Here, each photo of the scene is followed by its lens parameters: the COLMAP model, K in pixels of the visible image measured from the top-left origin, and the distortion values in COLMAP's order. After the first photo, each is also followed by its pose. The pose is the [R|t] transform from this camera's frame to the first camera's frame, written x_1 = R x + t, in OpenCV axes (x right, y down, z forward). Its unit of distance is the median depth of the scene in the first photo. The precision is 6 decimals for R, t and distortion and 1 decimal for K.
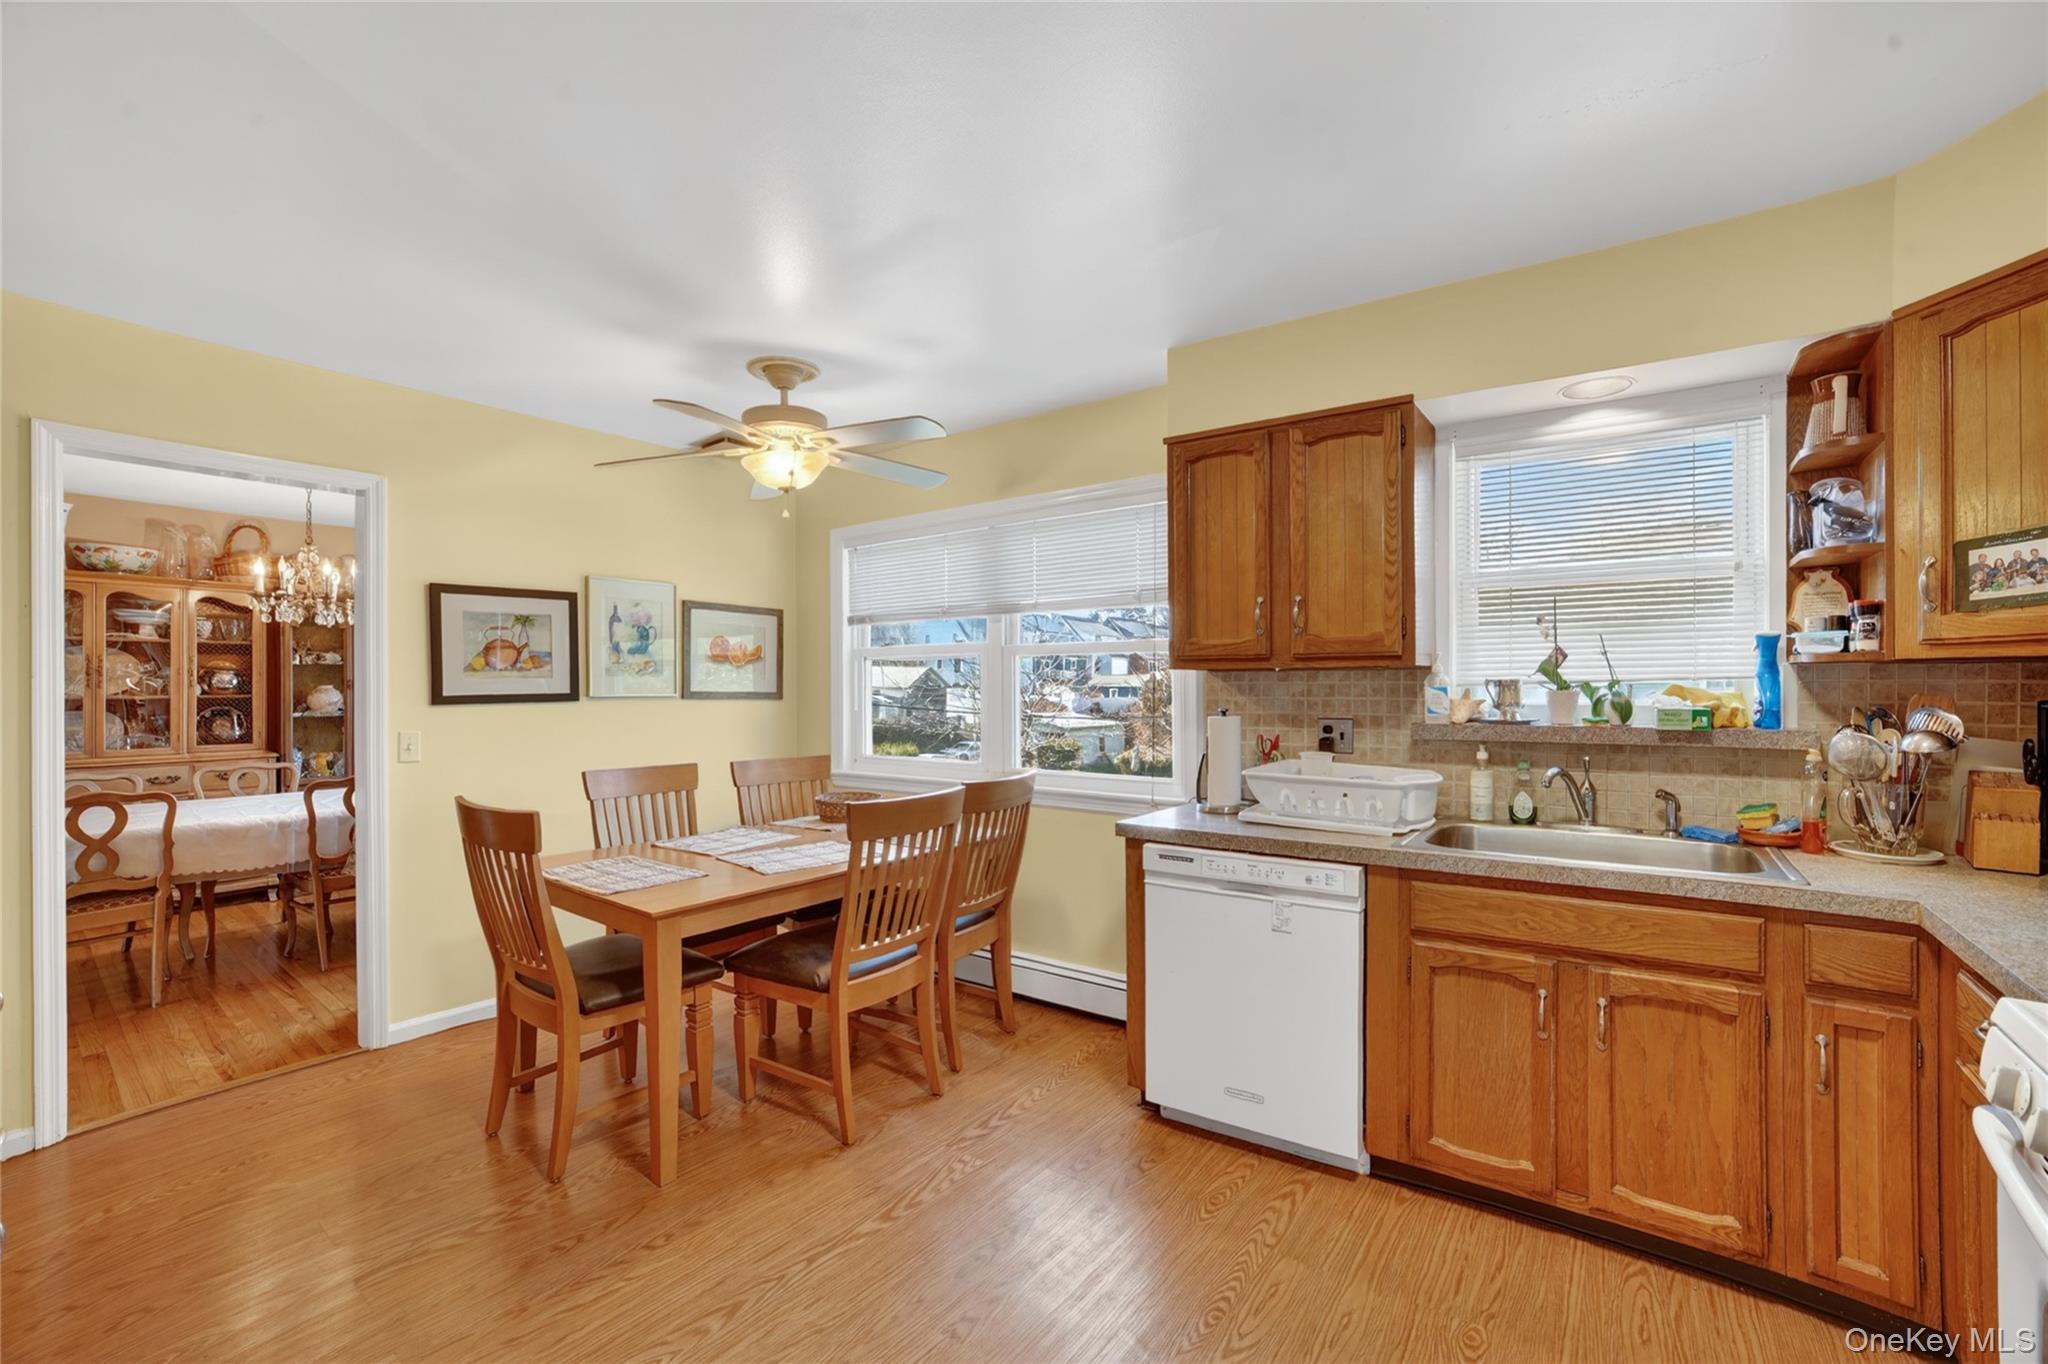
lens RADIAL K [[865.4, 0, 1018.5], [0, 865.4, 692.9], [0, 0, 1]] dist [-0.018886, 0.001934]
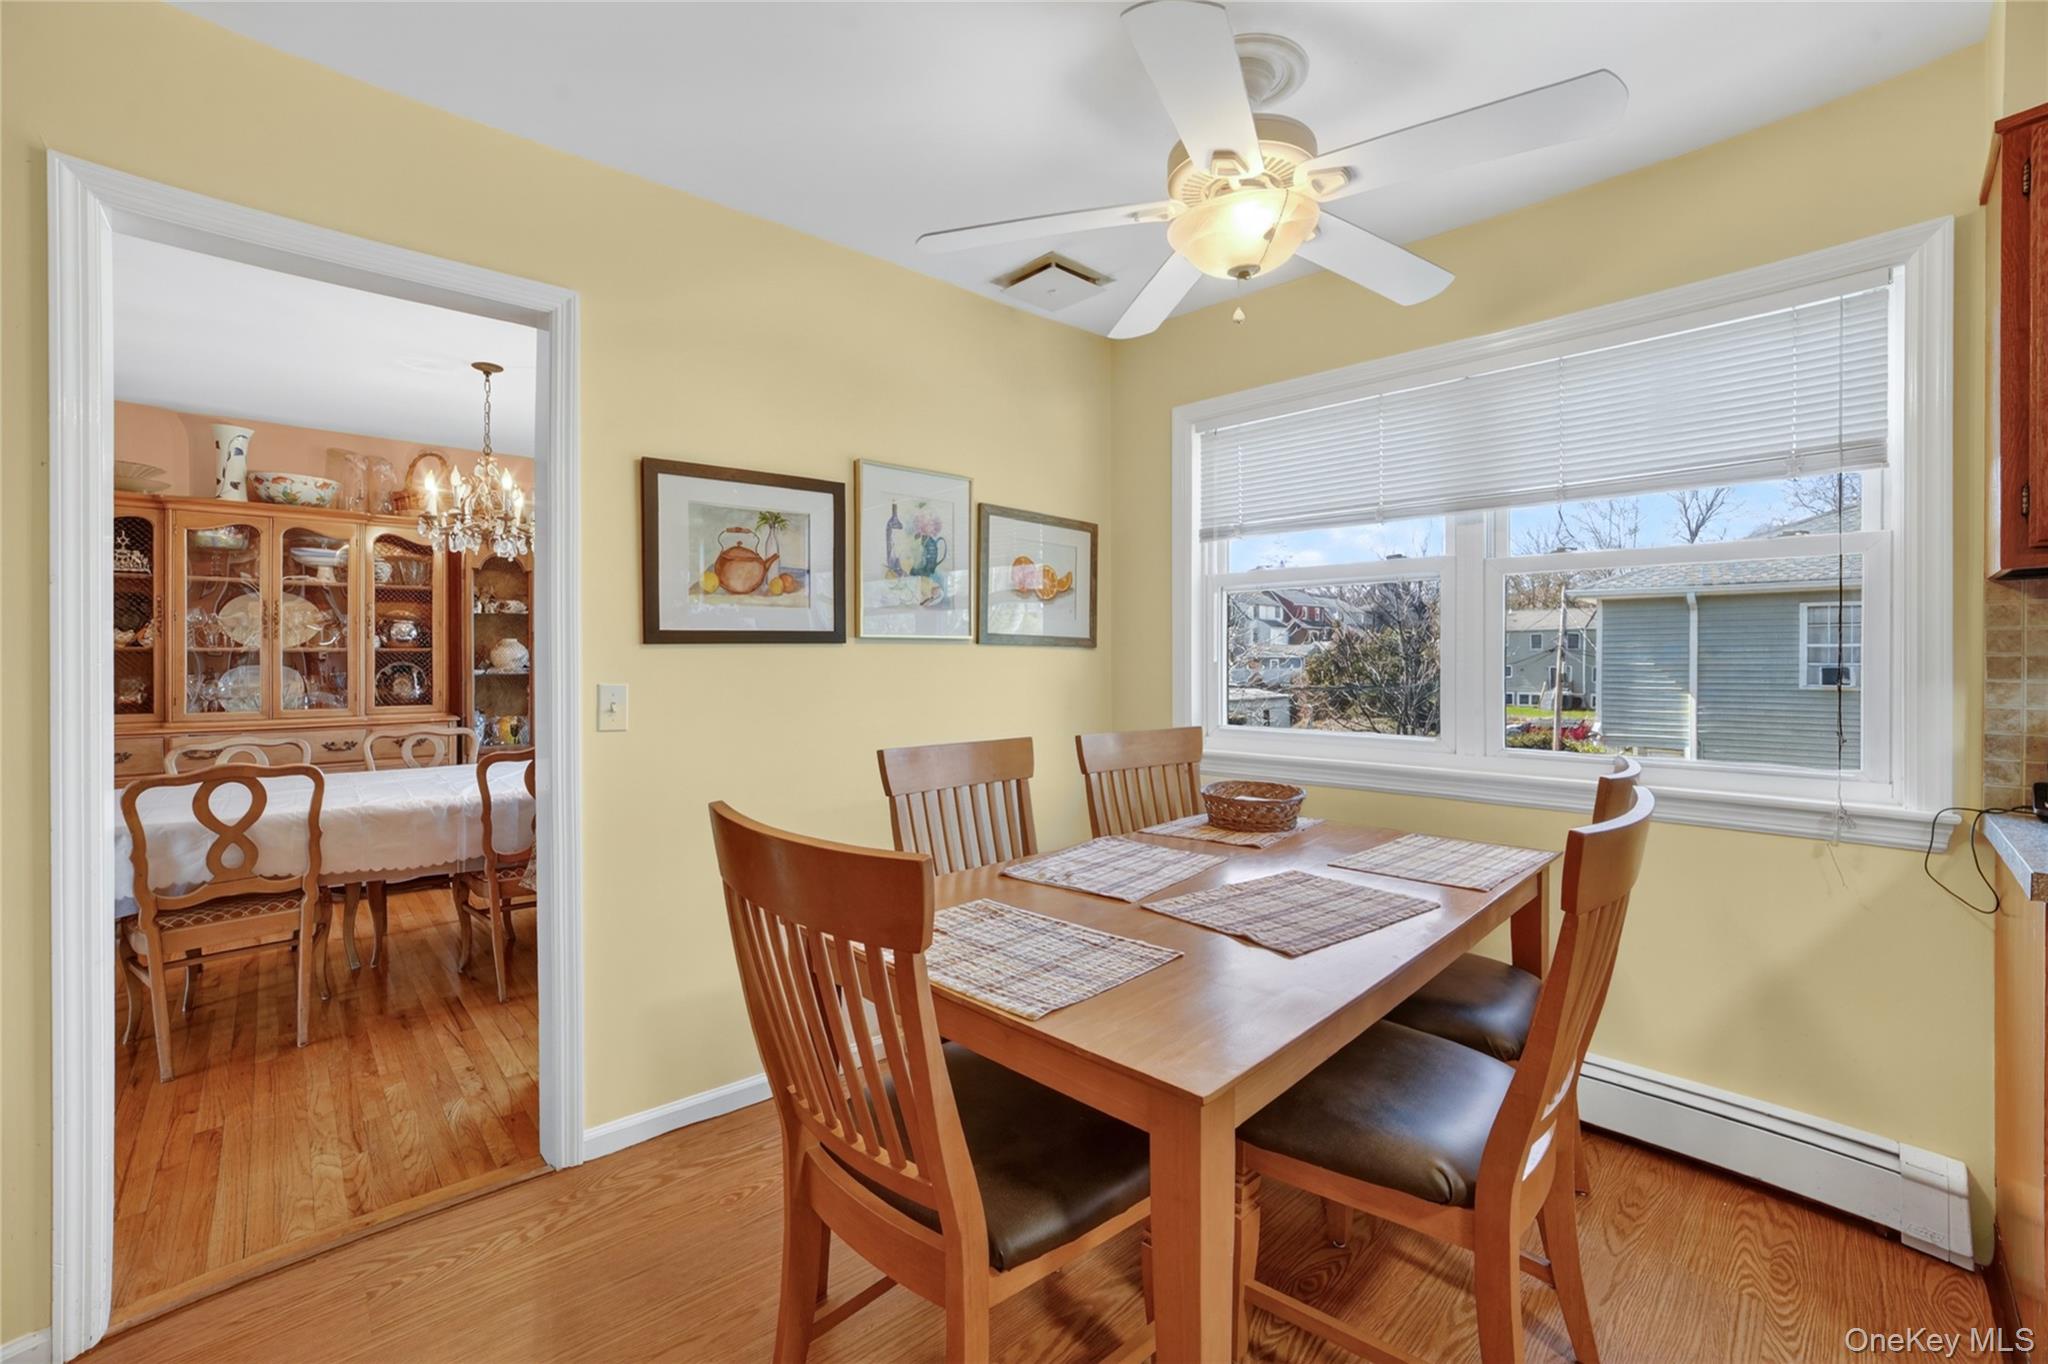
lens RADIAL K [[885.9, 0, 1092.9], [0, 885.9, 659.5], [0, 0, 1]] dist [-0.039616, 0.001985]
pose [[0.995059, 0.004407, -0.099192, -0.237358], [-0.004814, 0.999981, -0.003856, 0.022621], [0.099173, 0.004314, 0.995061, 0.316320]]
